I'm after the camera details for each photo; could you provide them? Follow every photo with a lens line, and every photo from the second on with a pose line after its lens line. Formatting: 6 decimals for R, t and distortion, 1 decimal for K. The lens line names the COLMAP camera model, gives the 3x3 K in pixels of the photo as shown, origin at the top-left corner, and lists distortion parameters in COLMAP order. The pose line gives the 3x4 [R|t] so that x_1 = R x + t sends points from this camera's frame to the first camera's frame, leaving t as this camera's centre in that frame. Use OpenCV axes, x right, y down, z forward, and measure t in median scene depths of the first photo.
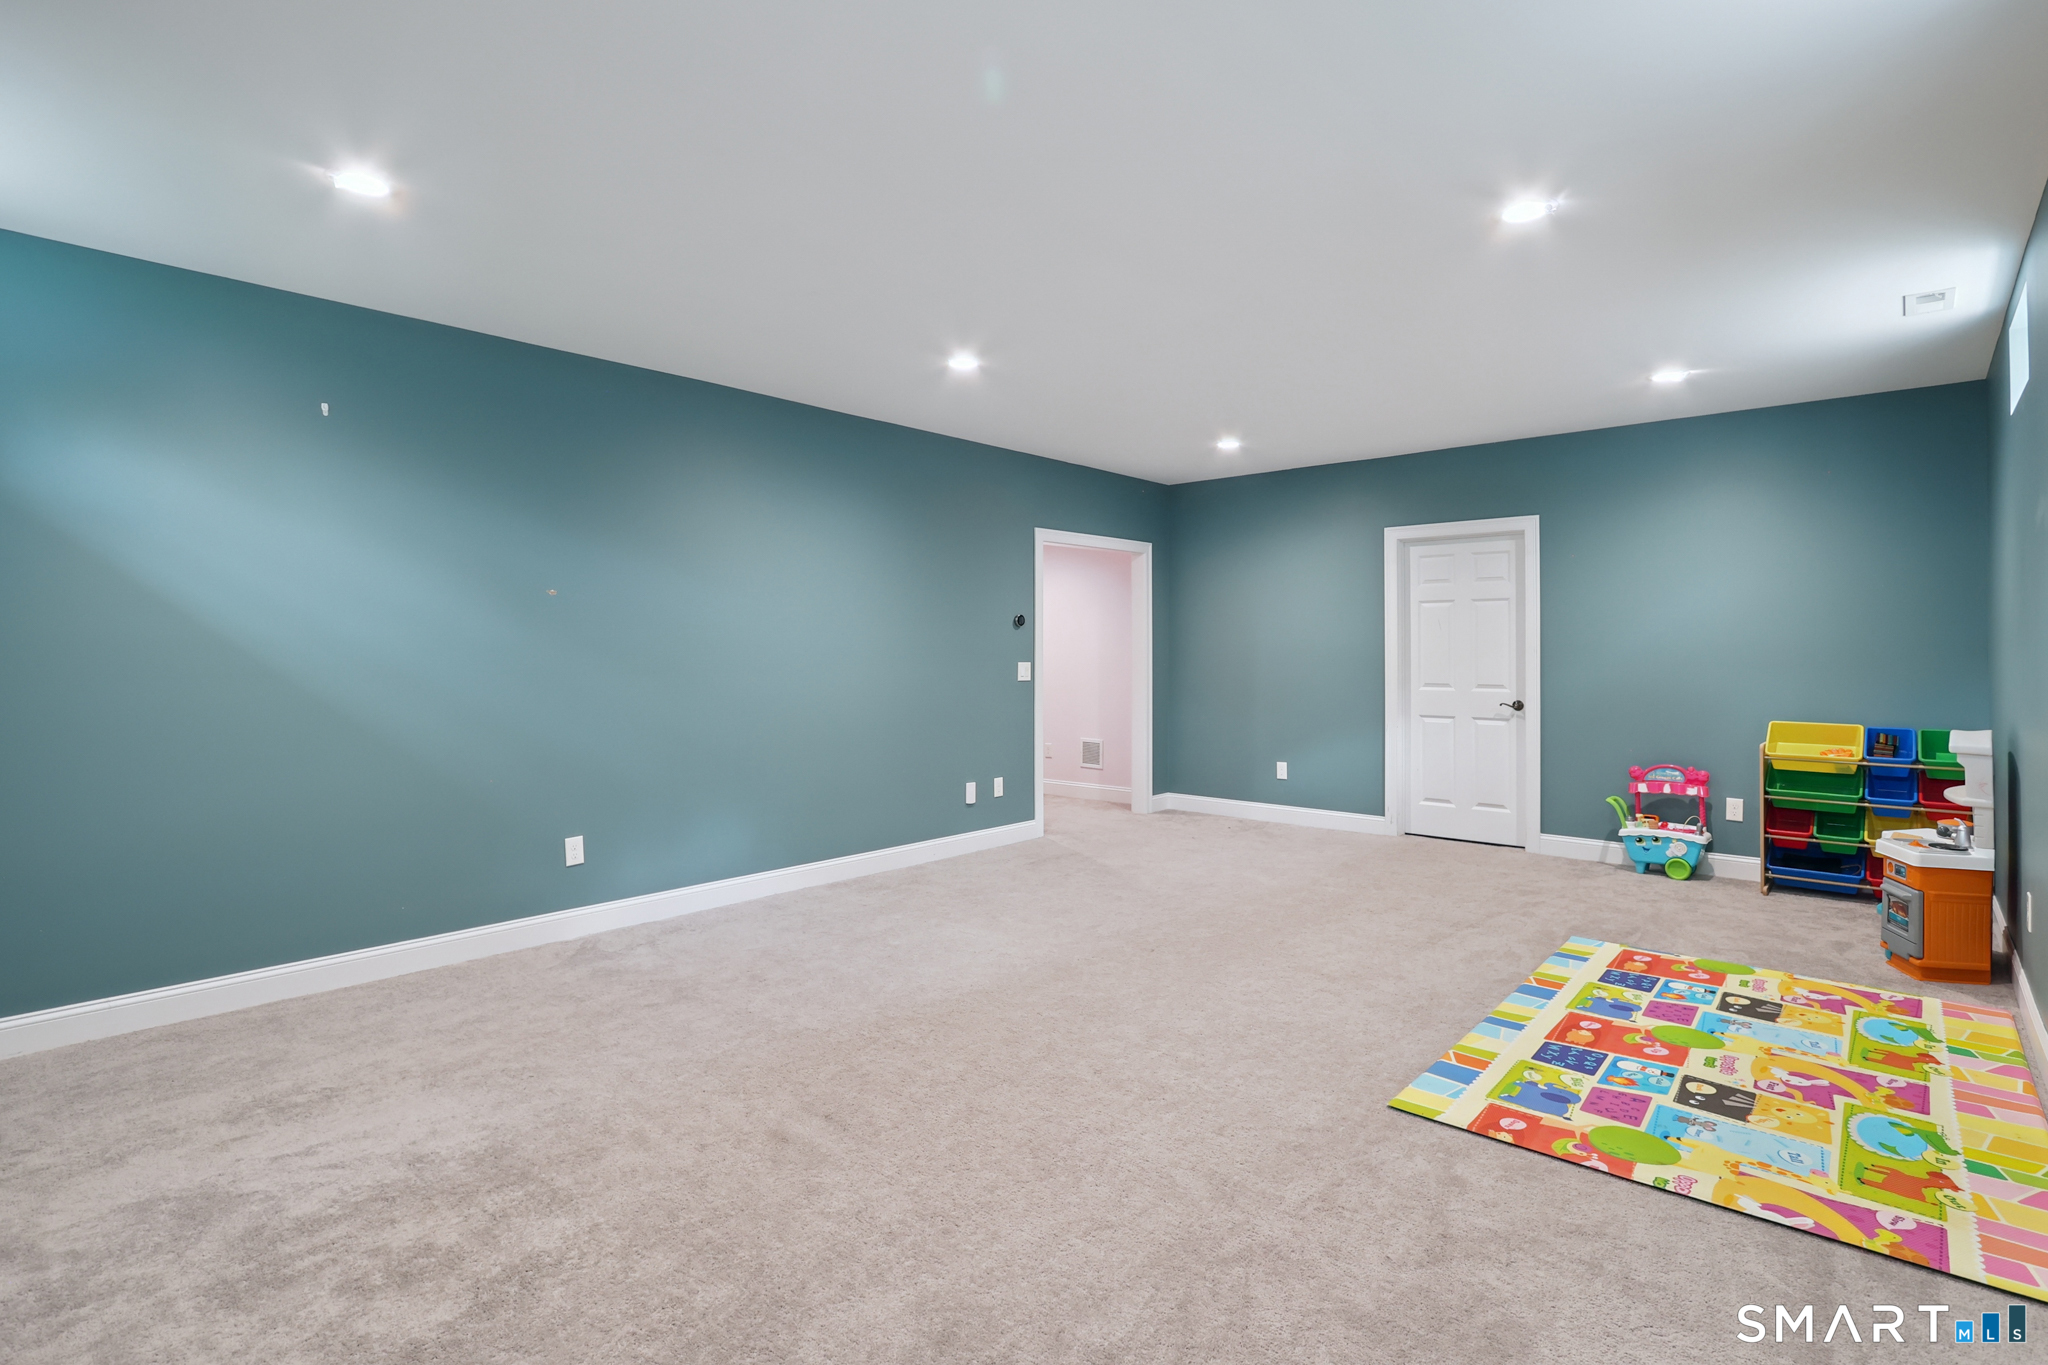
lens RADIAL K [[970.9, 0, 1026.2], [0, 970.9, 651.7], [0, 0, 1]] dist [-0.031520, 0.008826]
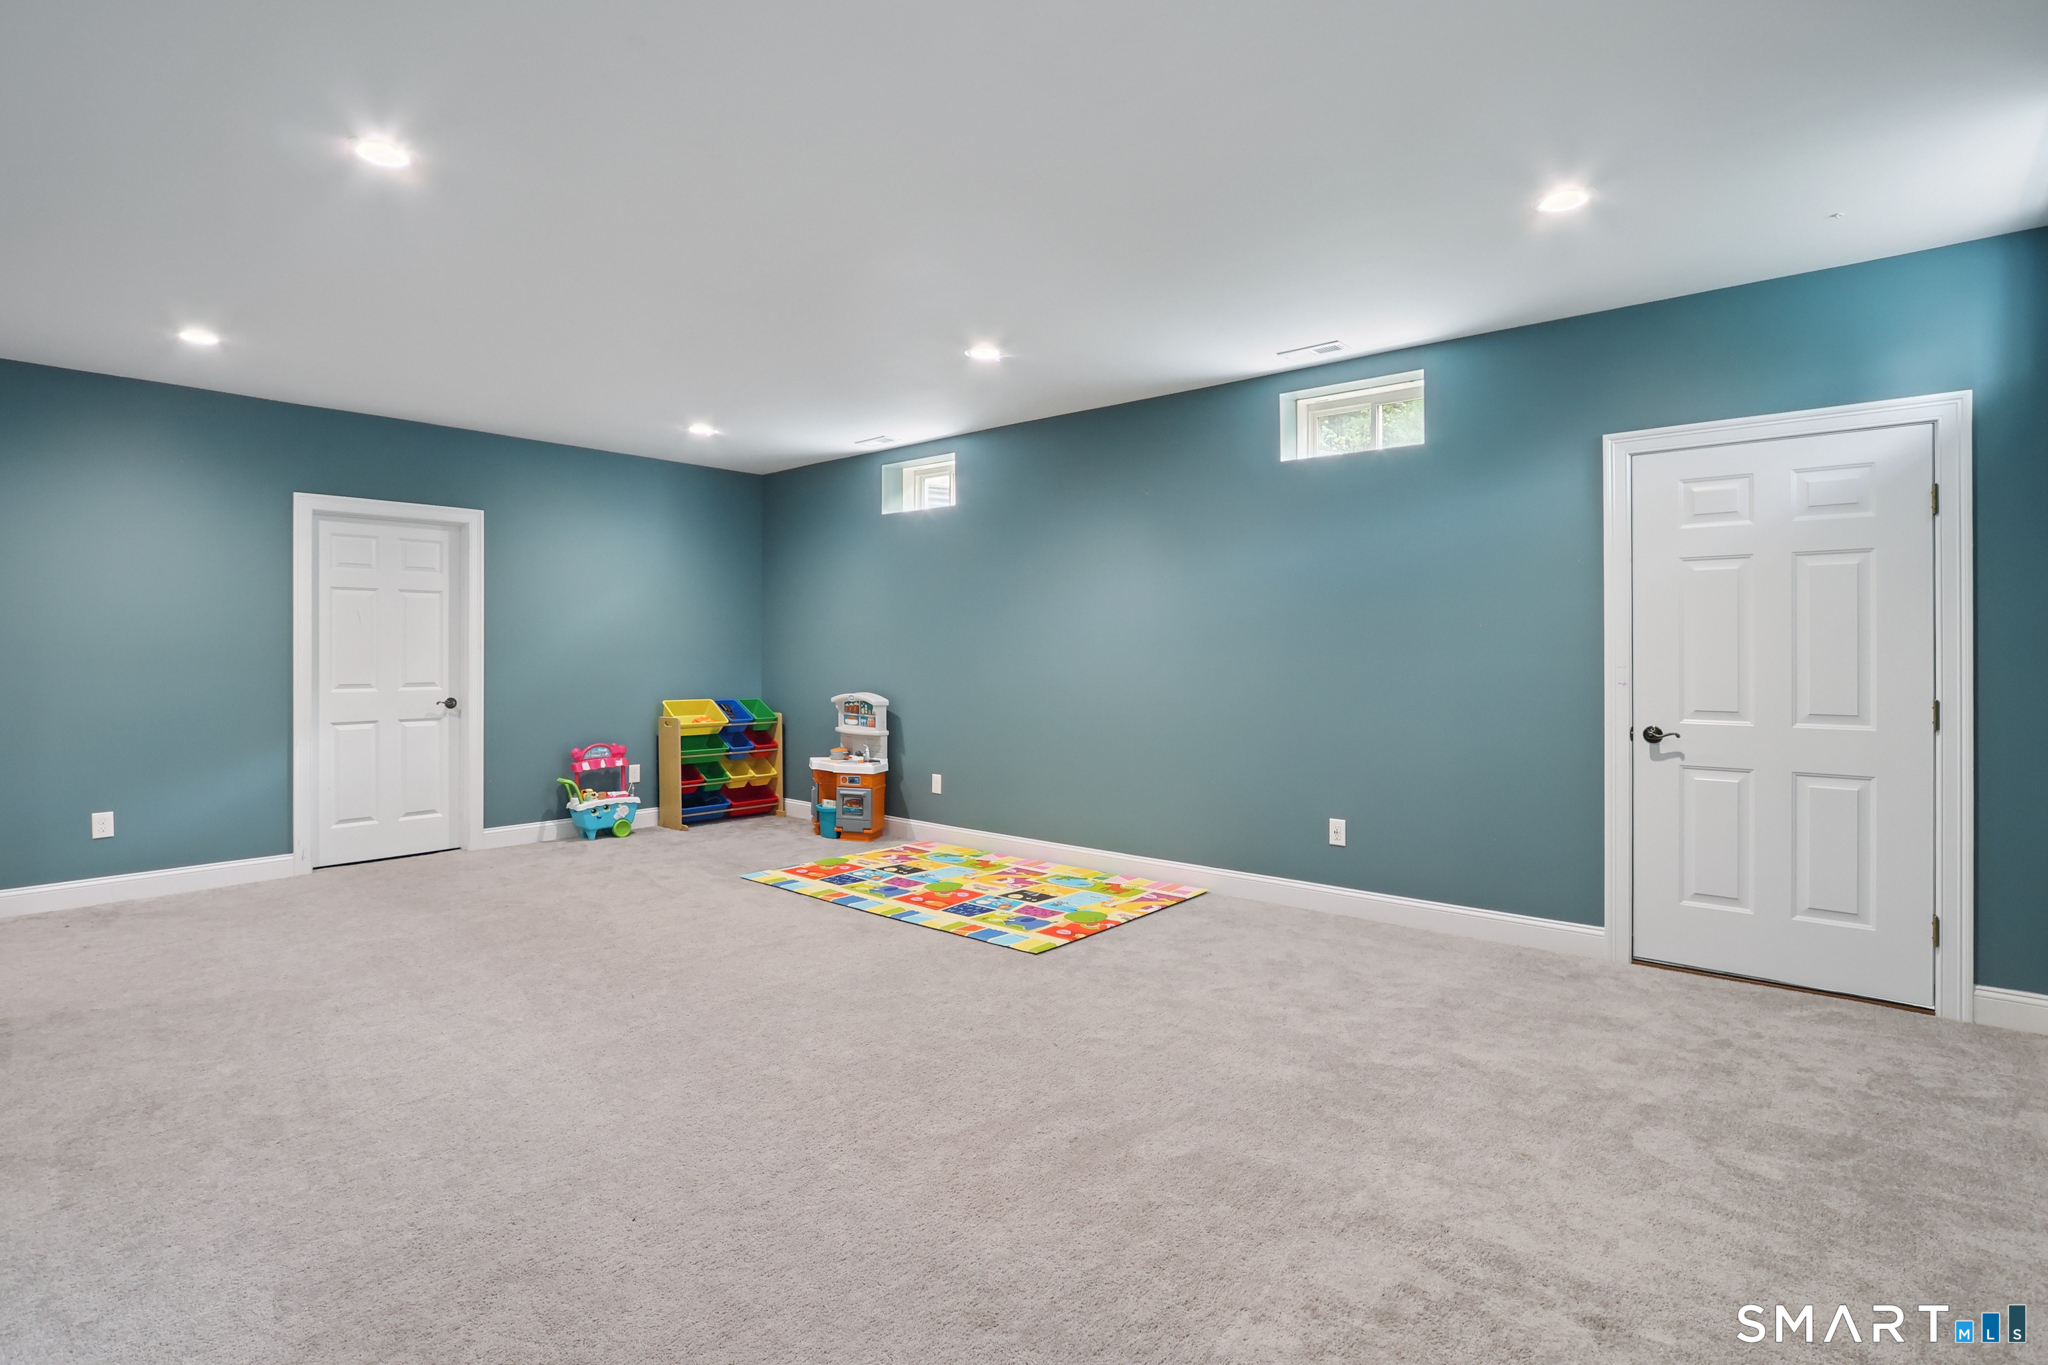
lens RADIAL K [[970.9, 0, 1026.2], [0, 970.9, 651.7], [0, 0, 1]] dist [-0.031520, 0.008826]
pose [[-0.017784, 0.000706, 0.999842, -0.517113], [0.000180, 1.000000, -0.000703, 0.005771], [-0.999842, 0.000167, -0.017784, 0.490179]]
